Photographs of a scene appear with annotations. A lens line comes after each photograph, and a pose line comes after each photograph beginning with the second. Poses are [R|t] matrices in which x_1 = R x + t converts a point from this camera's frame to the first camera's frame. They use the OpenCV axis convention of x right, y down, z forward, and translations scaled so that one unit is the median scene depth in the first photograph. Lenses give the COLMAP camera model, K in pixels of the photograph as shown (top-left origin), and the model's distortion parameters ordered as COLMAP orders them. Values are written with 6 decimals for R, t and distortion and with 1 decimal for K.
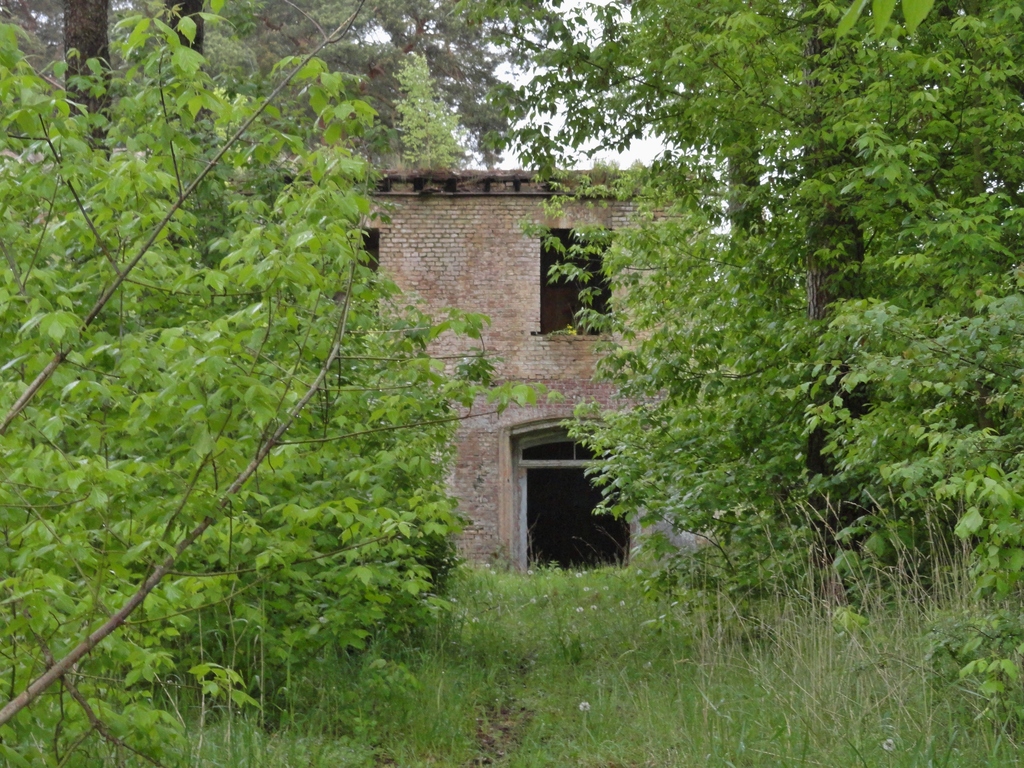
lens RADIAL K [[2870.3, 0, 512.0], [0, 2870.3, 384.2], [0, 0, 1]] dist [0.019514, 0.000000]
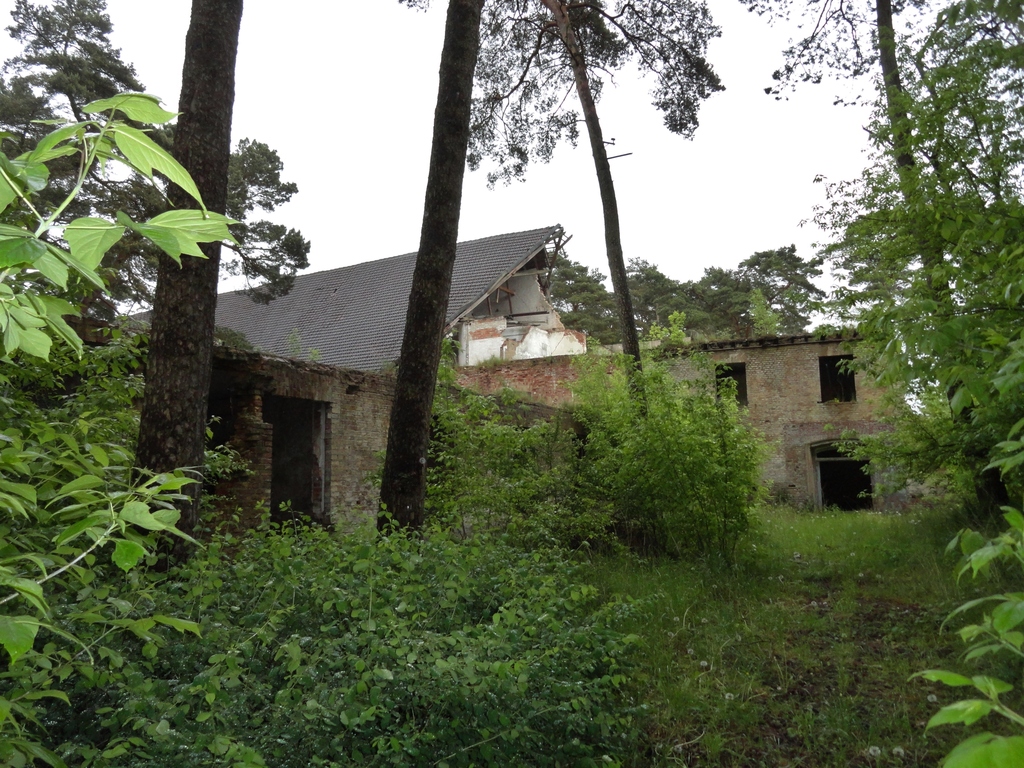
lens RADIAL K [[700.1, 0, 507.5], [0, 700.1, 387.4], [0, 0, 1]] dist [0.005060, -0.001116]
pose [[0.912196, -0.060590, -0.405250, 0.008461], [0.033138, 0.996676, -0.074424, 0.003857], [0.408412, 0.054460, 0.911172, 0.387397]]
